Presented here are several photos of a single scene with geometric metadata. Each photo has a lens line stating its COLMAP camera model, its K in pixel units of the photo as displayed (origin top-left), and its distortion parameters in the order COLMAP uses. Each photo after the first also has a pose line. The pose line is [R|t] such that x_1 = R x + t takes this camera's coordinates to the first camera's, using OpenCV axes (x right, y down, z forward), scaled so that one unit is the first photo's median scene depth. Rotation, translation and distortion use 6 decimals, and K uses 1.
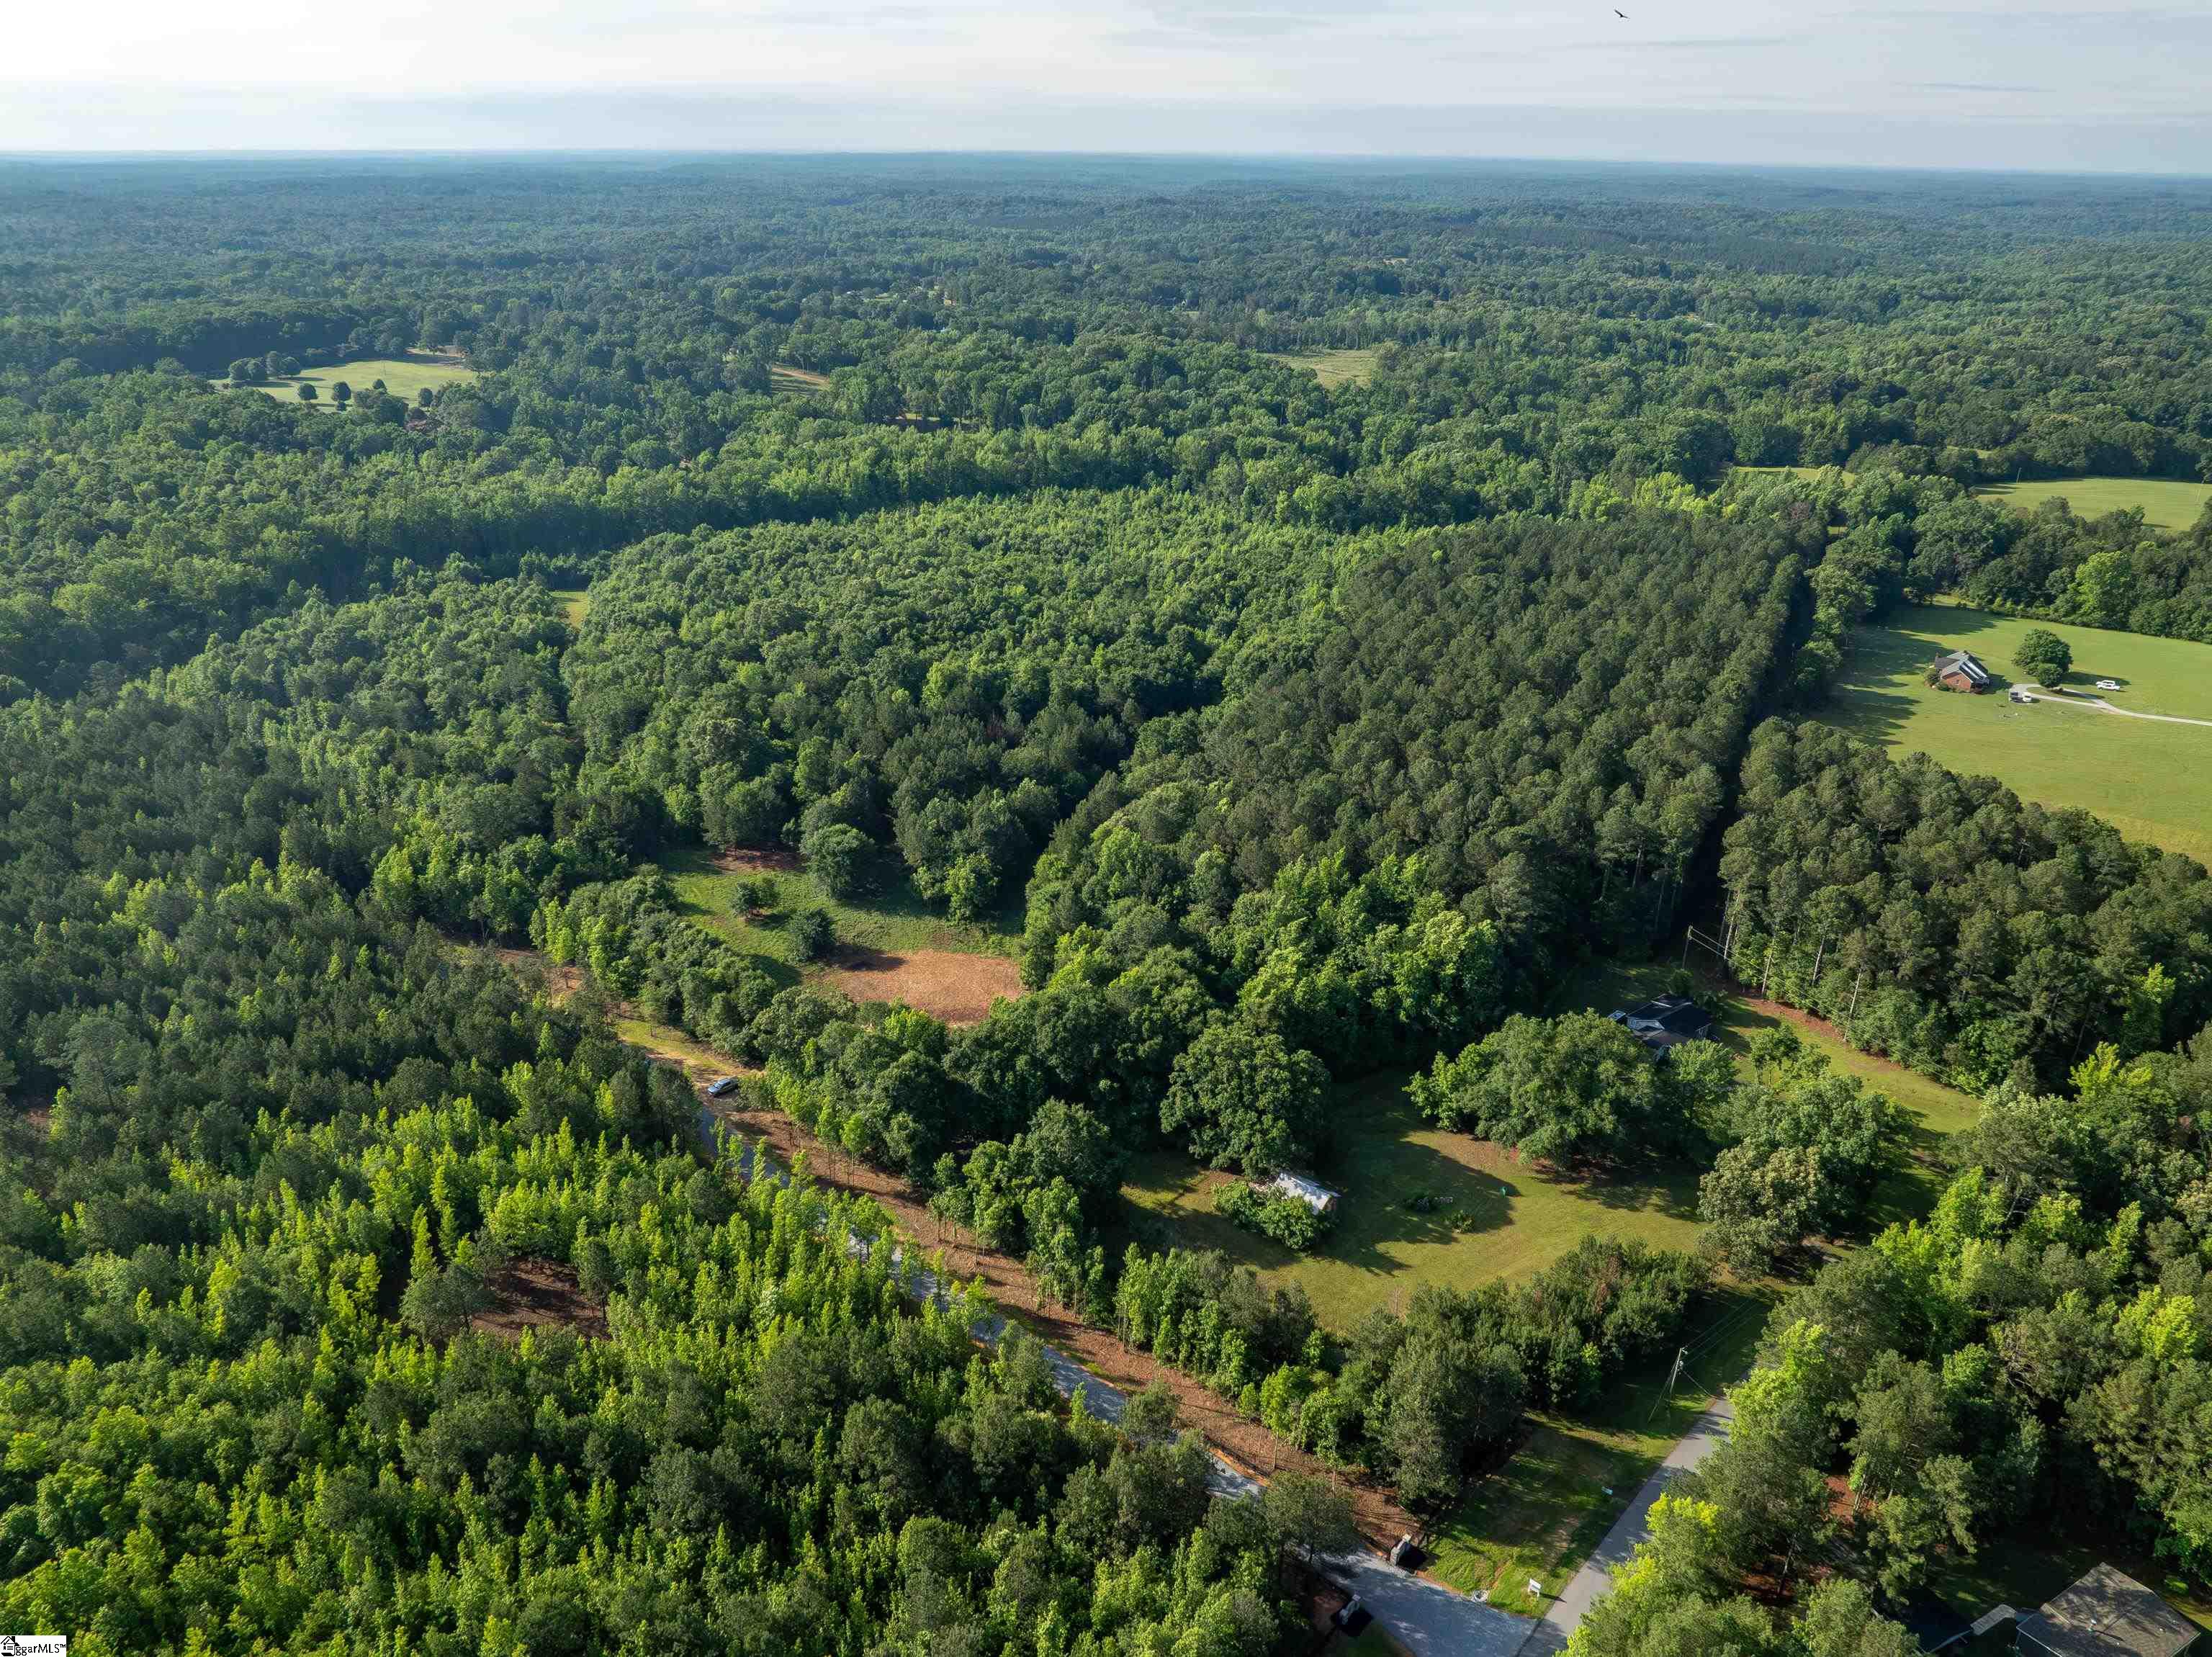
lens RADIAL K [[1608.2, 0, 1106.0], [0, 1608.2, 828.5], [0, 0, 1]] dist [-0.031822, -0.000467]
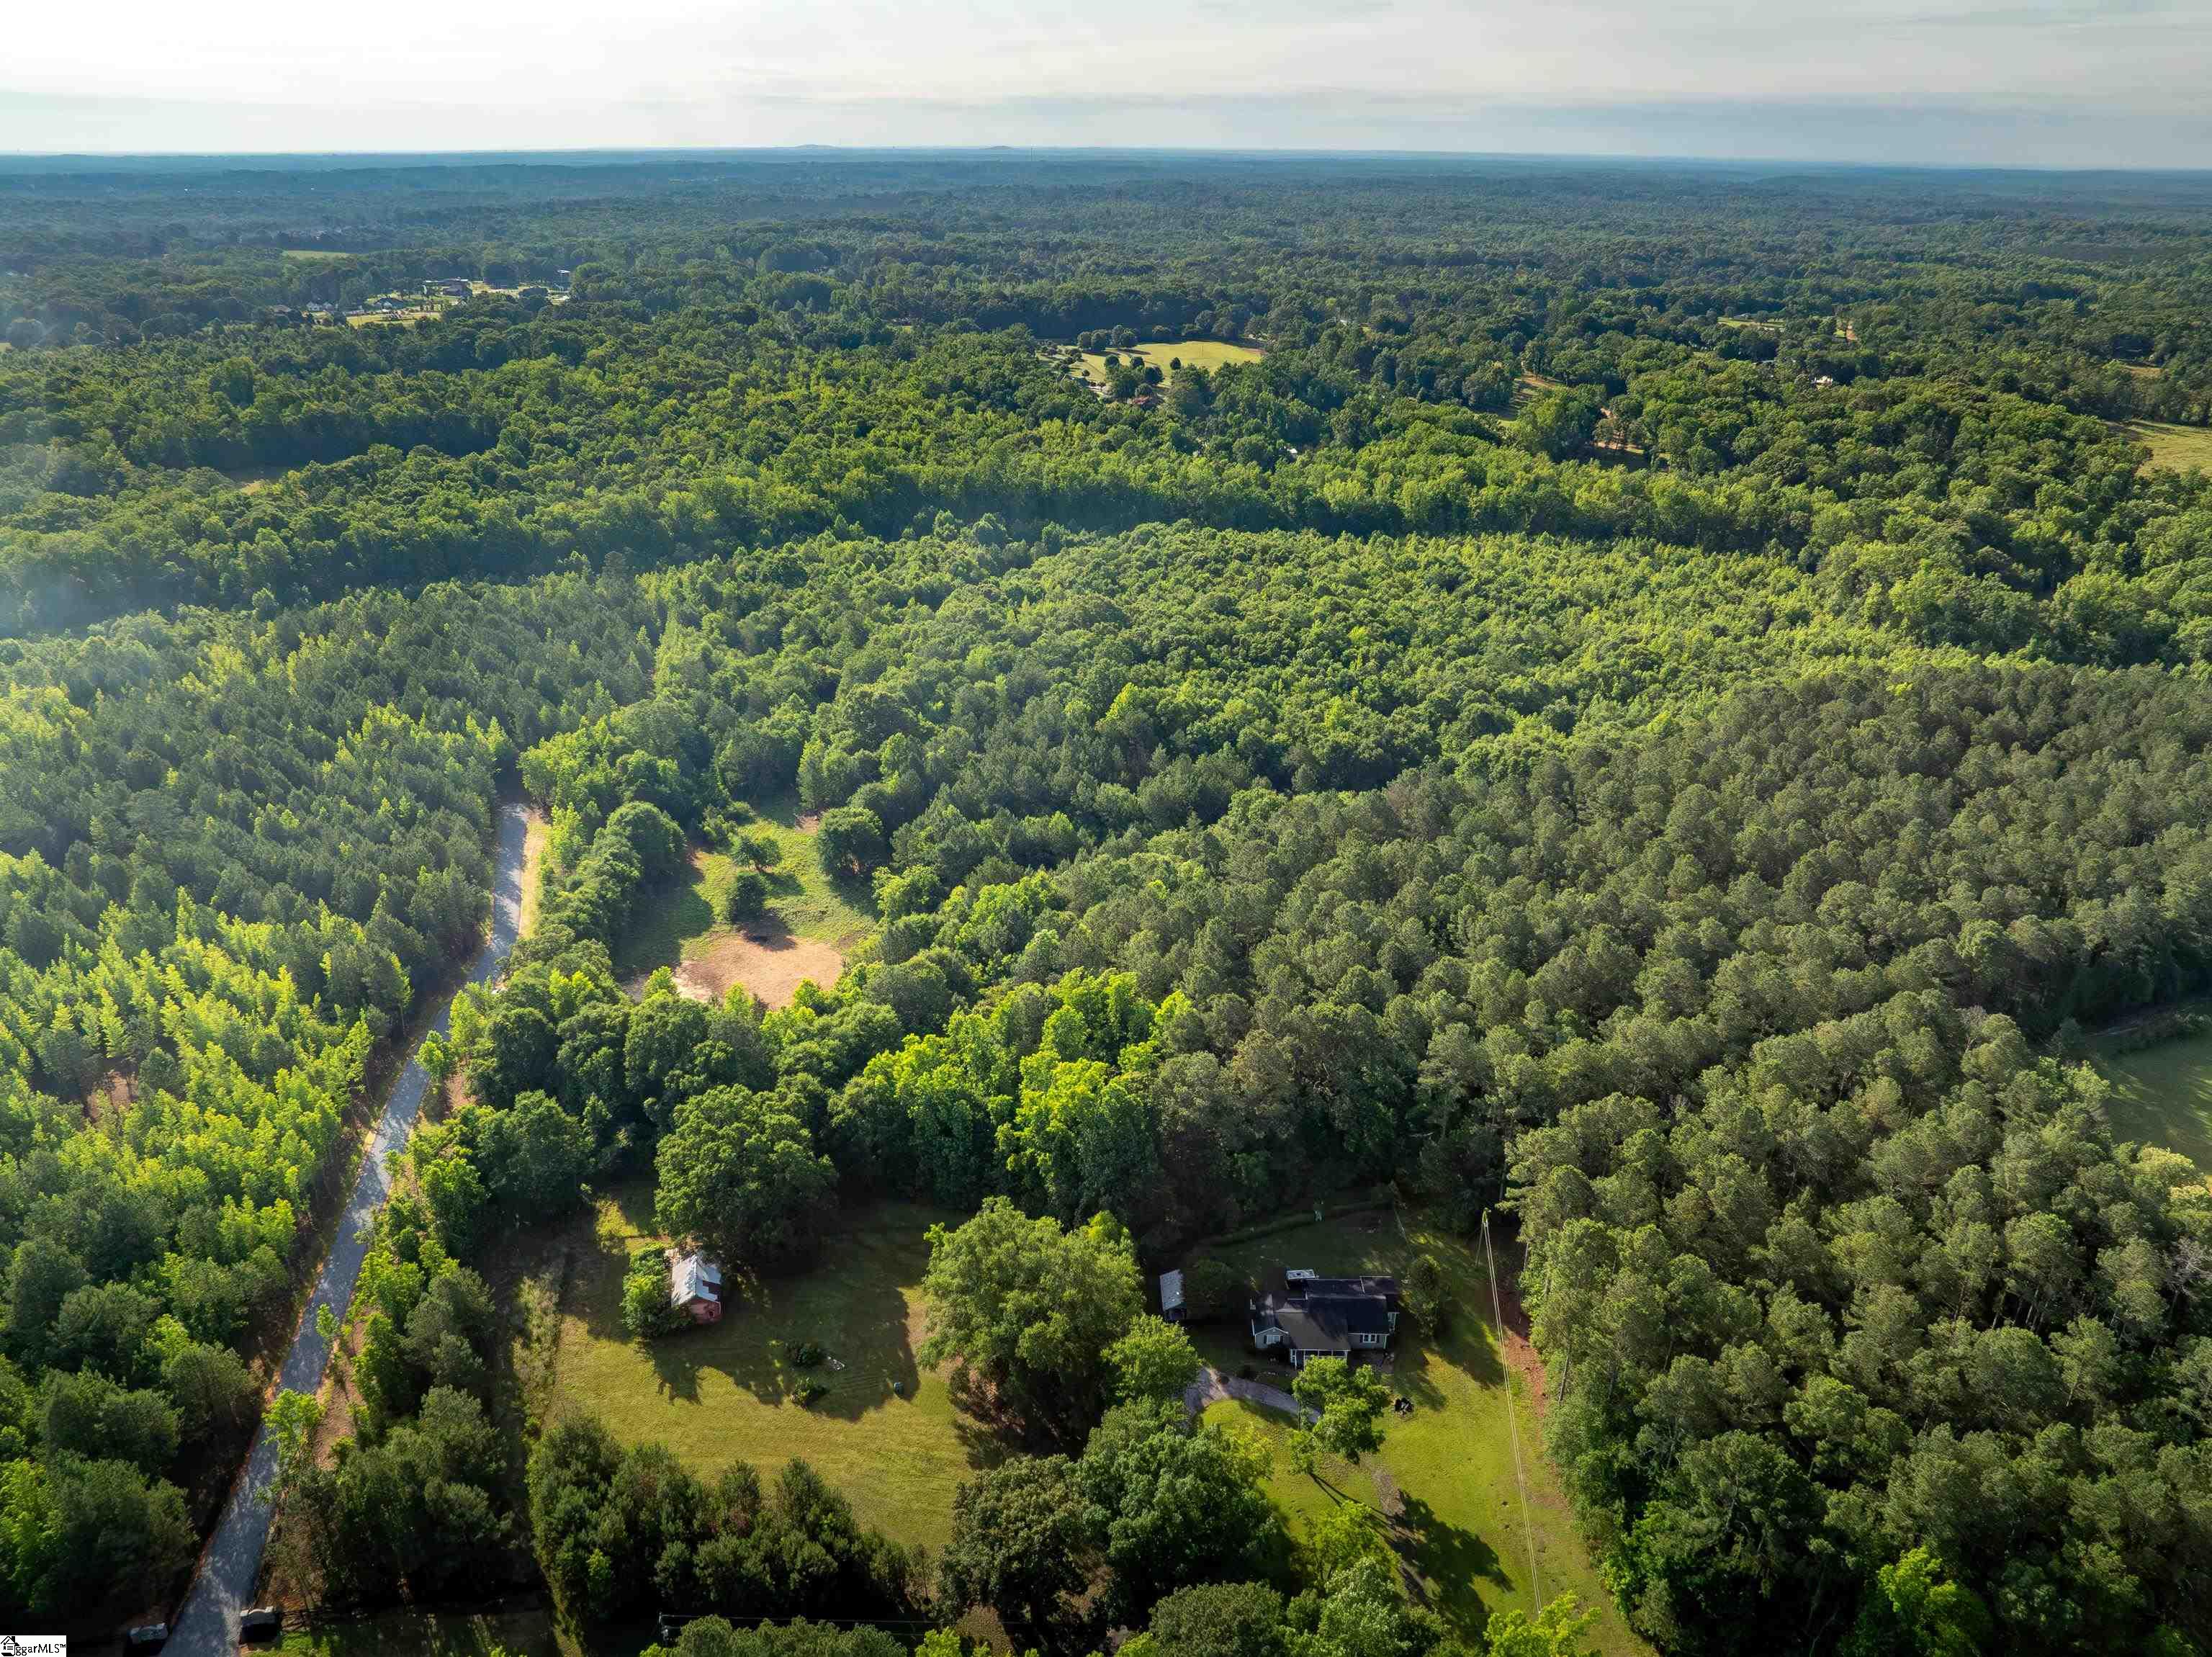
lens RADIAL K [[1608.2, 0, 1106.0], [0, 1608.2, 828.5], [0, 0, 1]] dist [-0.031822, -0.000467]
pose [[0.778291, 0.246063, -0.577681, 0.303960], [-0.248621, 0.965588, 0.076333, -0.058777], [0.576585, 0.084215, 0.812686, 0.148984]]
